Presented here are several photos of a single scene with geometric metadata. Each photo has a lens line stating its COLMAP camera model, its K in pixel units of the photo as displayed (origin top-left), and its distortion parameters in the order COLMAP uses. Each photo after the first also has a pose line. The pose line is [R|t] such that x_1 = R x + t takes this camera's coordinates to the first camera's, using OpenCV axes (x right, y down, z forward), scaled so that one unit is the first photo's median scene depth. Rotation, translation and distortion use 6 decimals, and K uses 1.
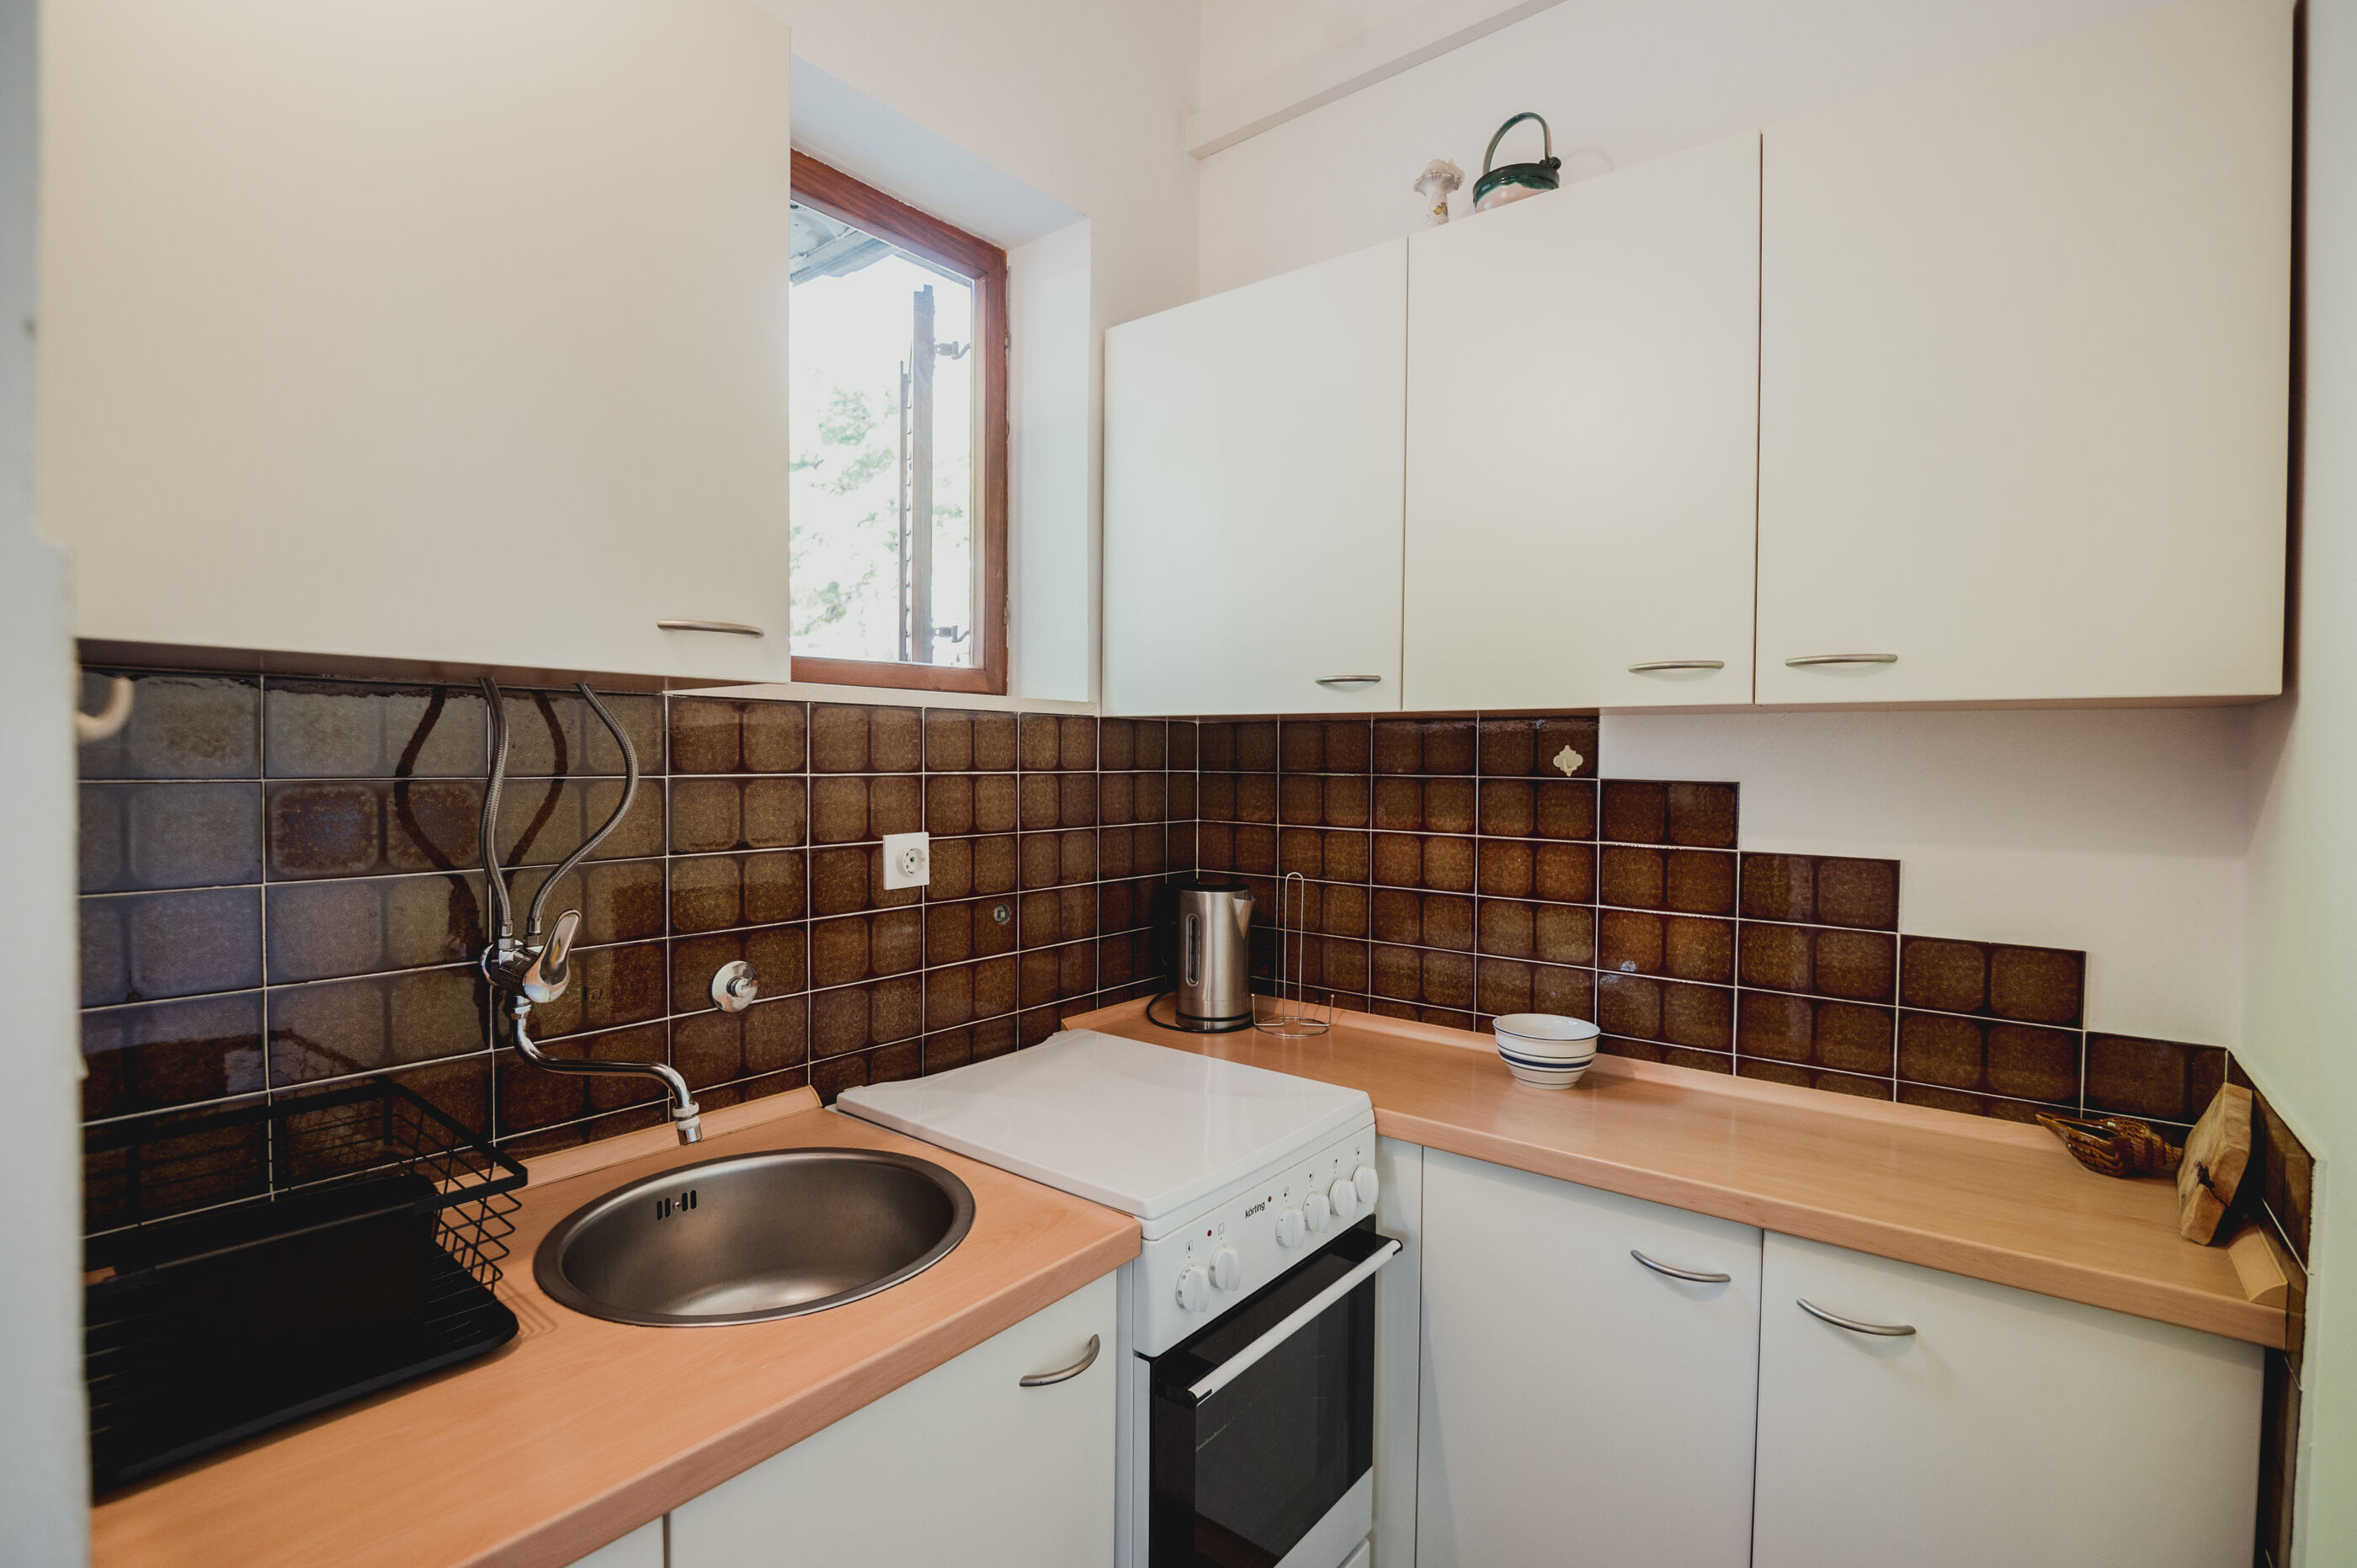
lens RADIAL K [[1082.0, 0, 1178.5], [0, 1082.0, 784.0], [0, 0, 1]] dist [0.000123, -0.014488]
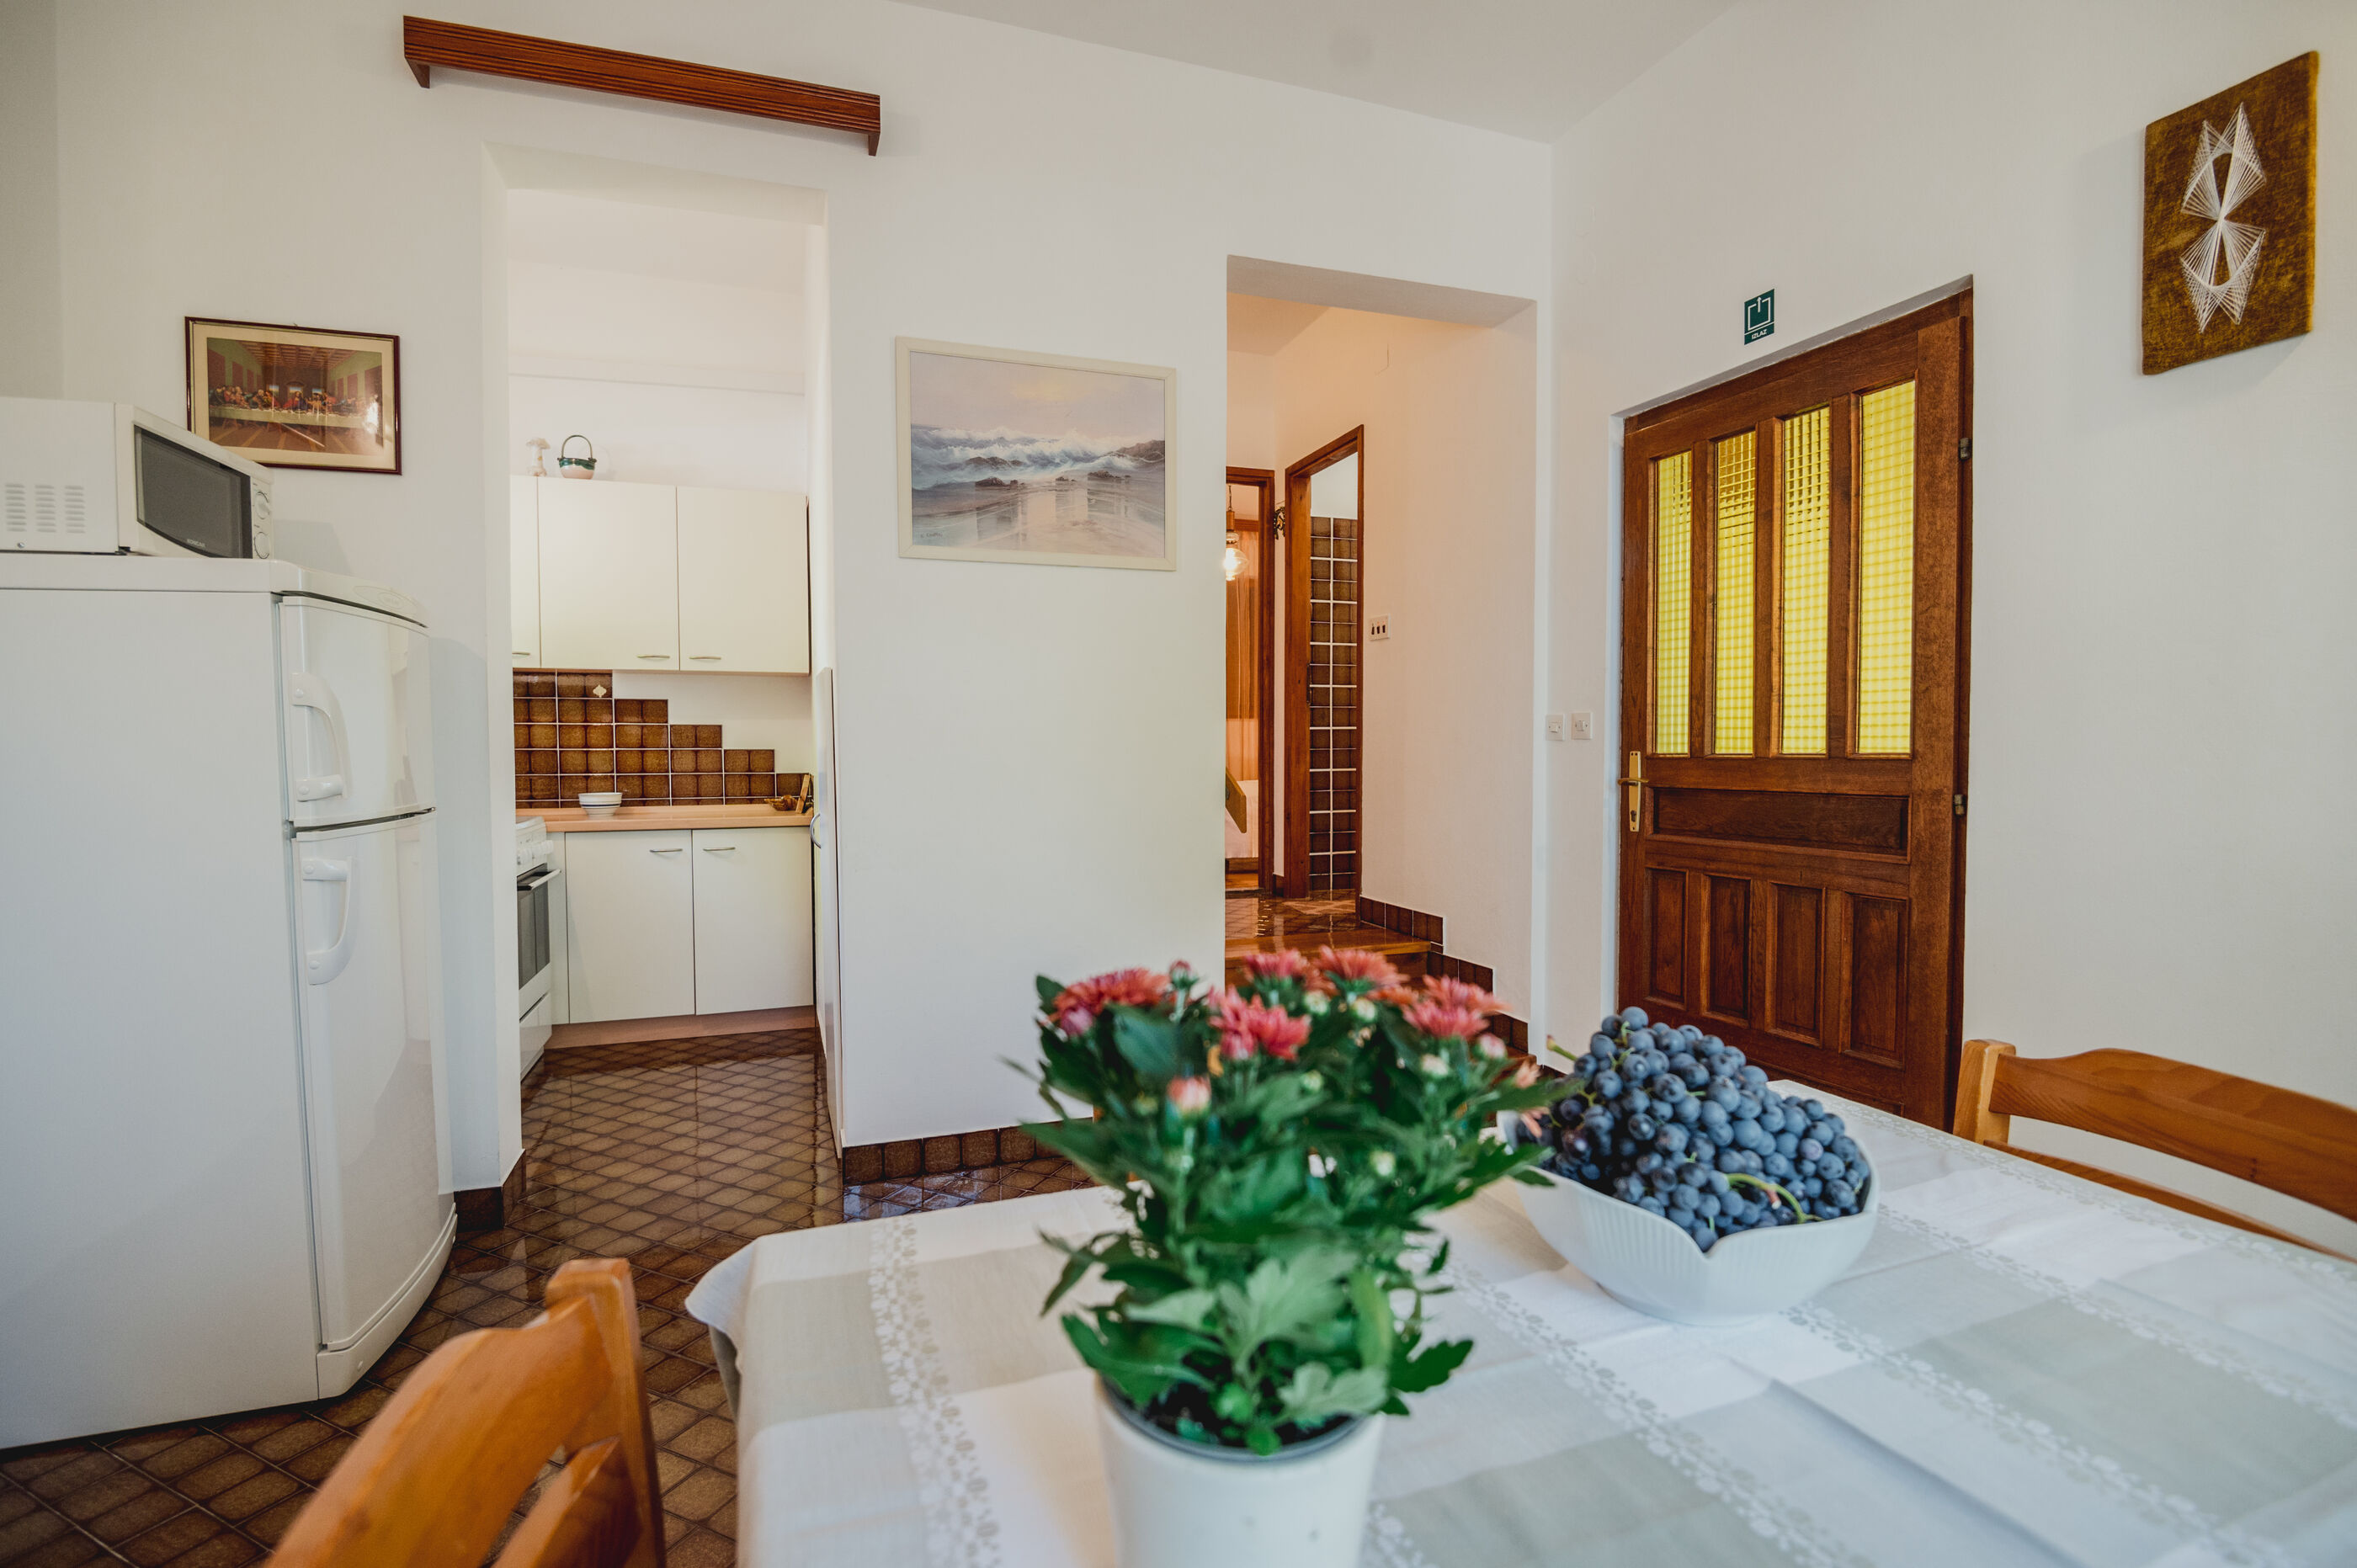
lens RADIAL K [[1082.0, 0, 1178.5], [0, 1082.0, 784.0], [0, 0, 1]] dist [0.000123, -0.014488]
pose [[0.531210, -0.038841, 0.846349, -0.986758], [0.031844, 0.999158, 0.025867, 0.161320], [-0.846641, 0.013210, 0.532000, -1.364874]]
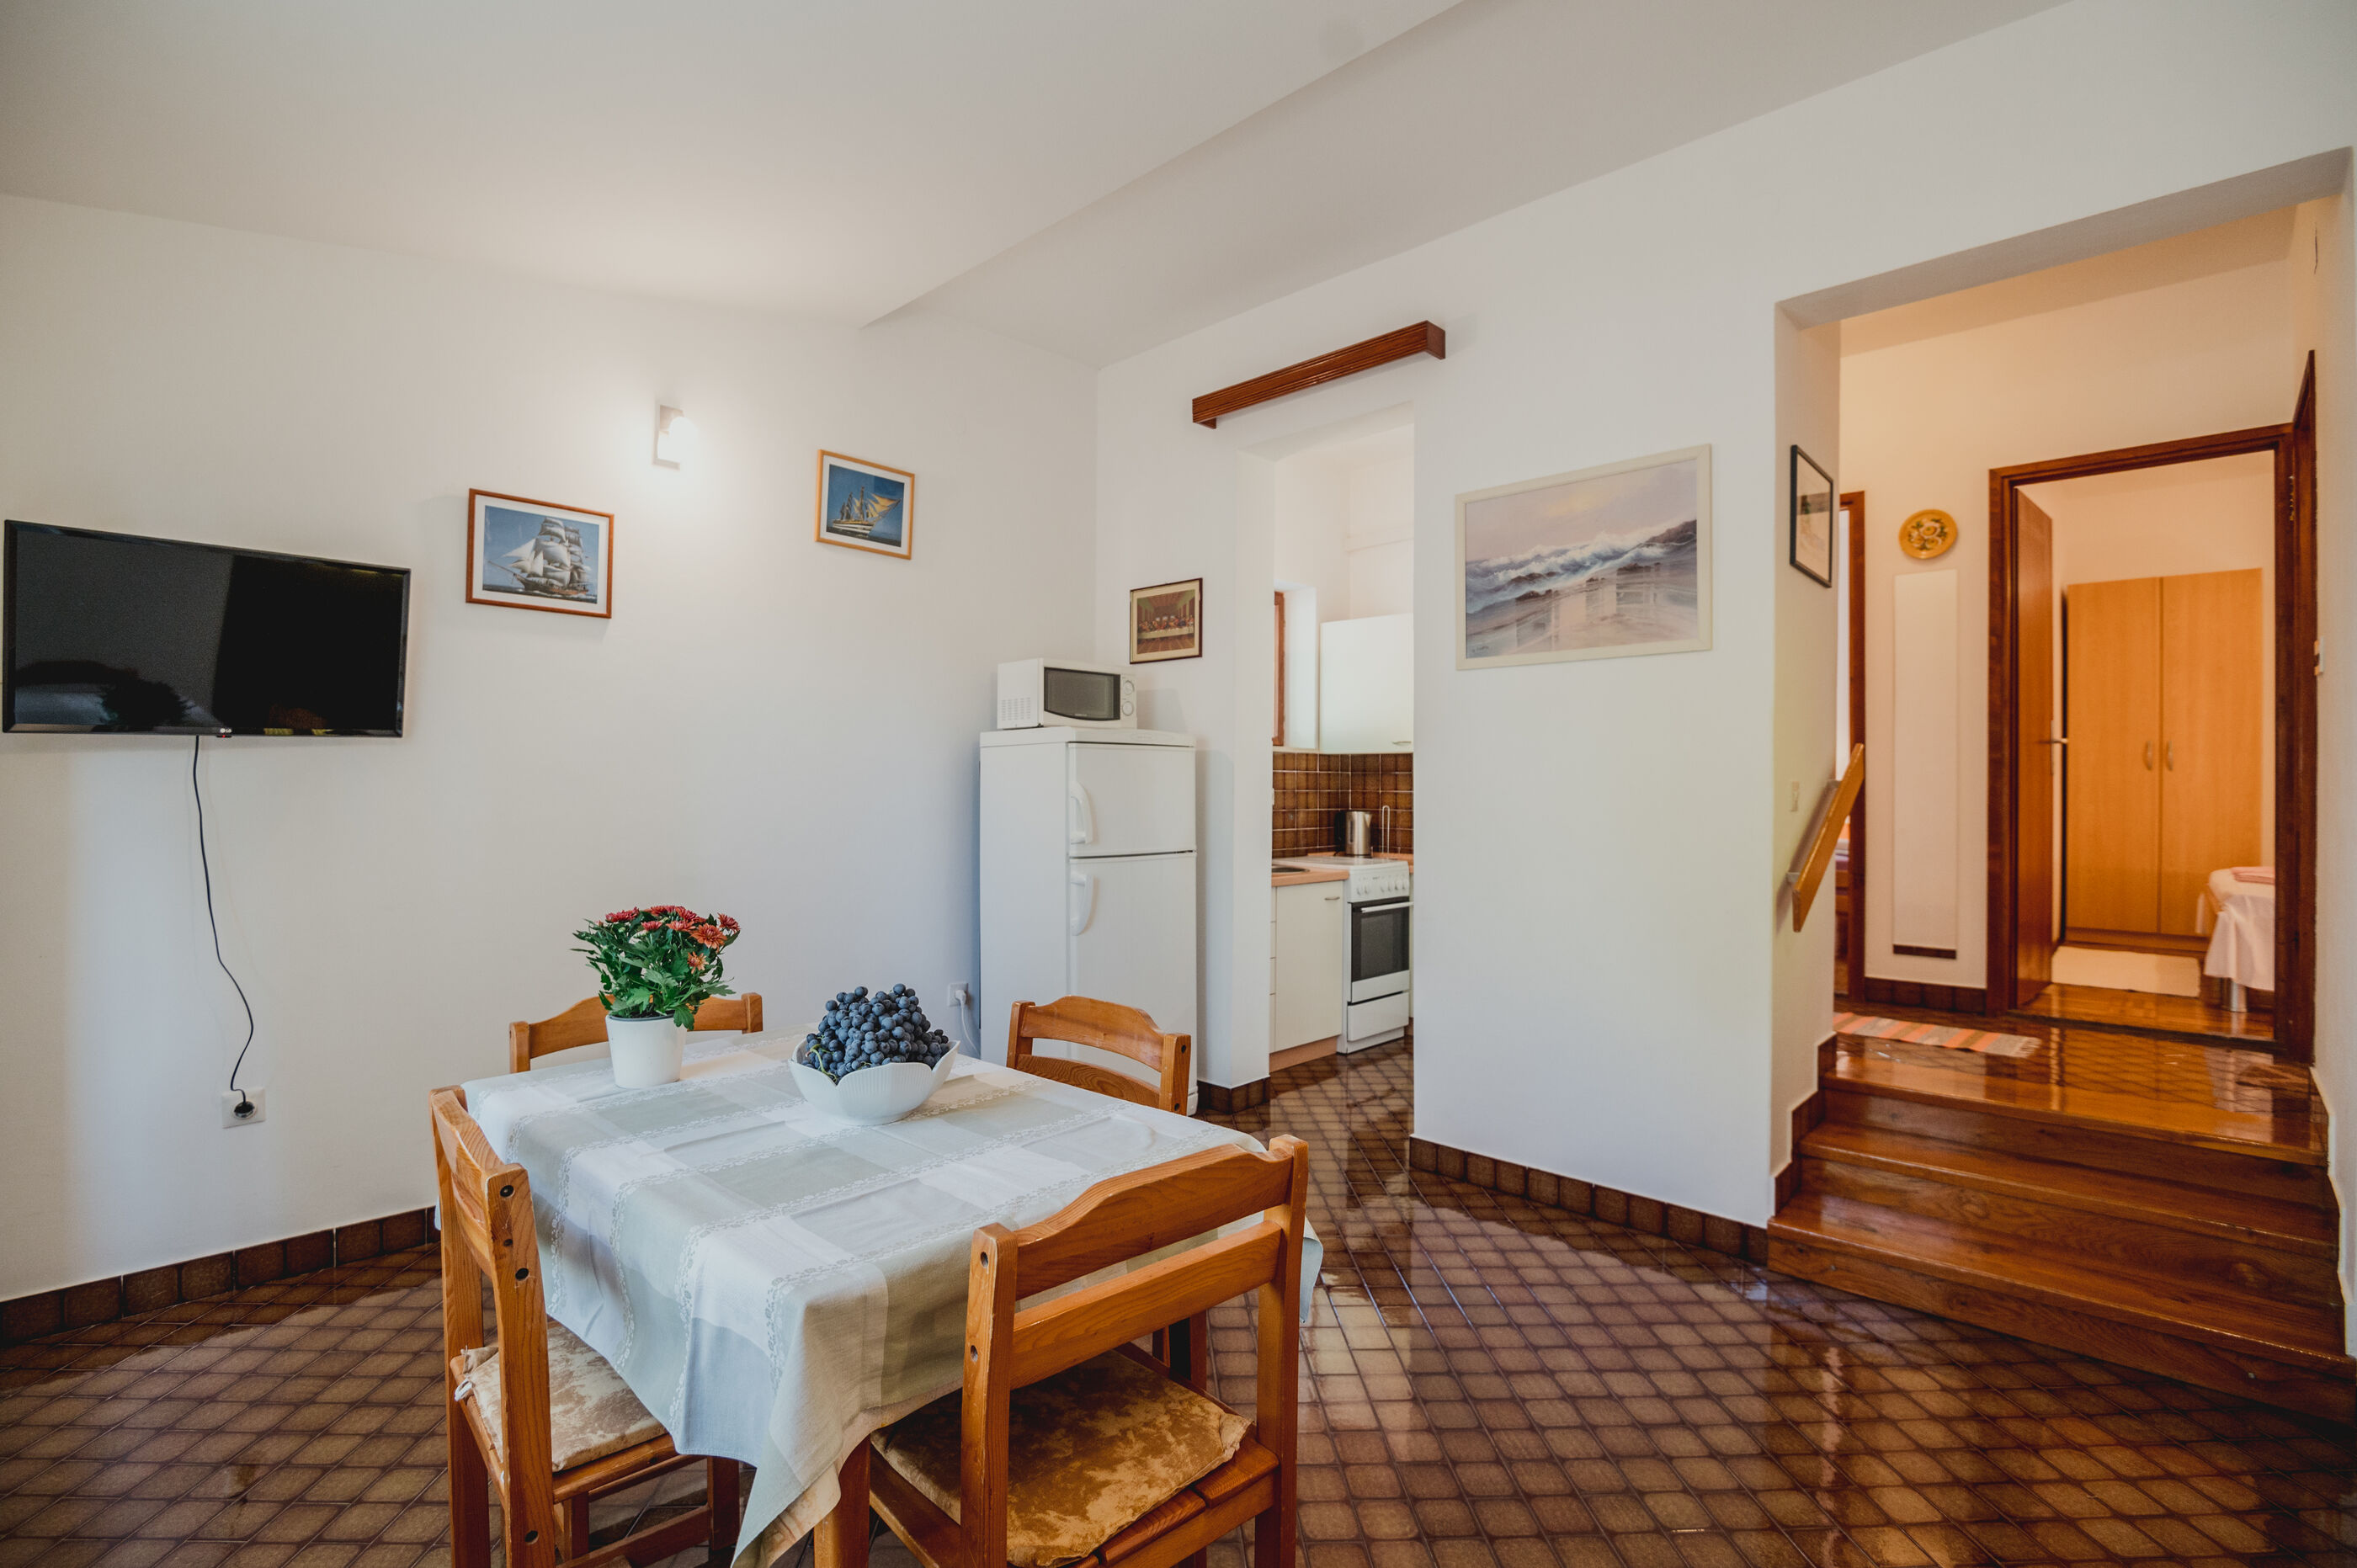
lens RADIAL K [[1082.0, 0, 1178.5], [0, 1082.0, 784.0], [0, 0, 1]] dist [0.000123, -0.014488]
pose [[0.996333, 0.001241, -0.085556, -0.218300], [-0.004257, 0.999376, -0.035073, 0.135866], [0.085459, 0.035309, 0.995716, -2.135585]]
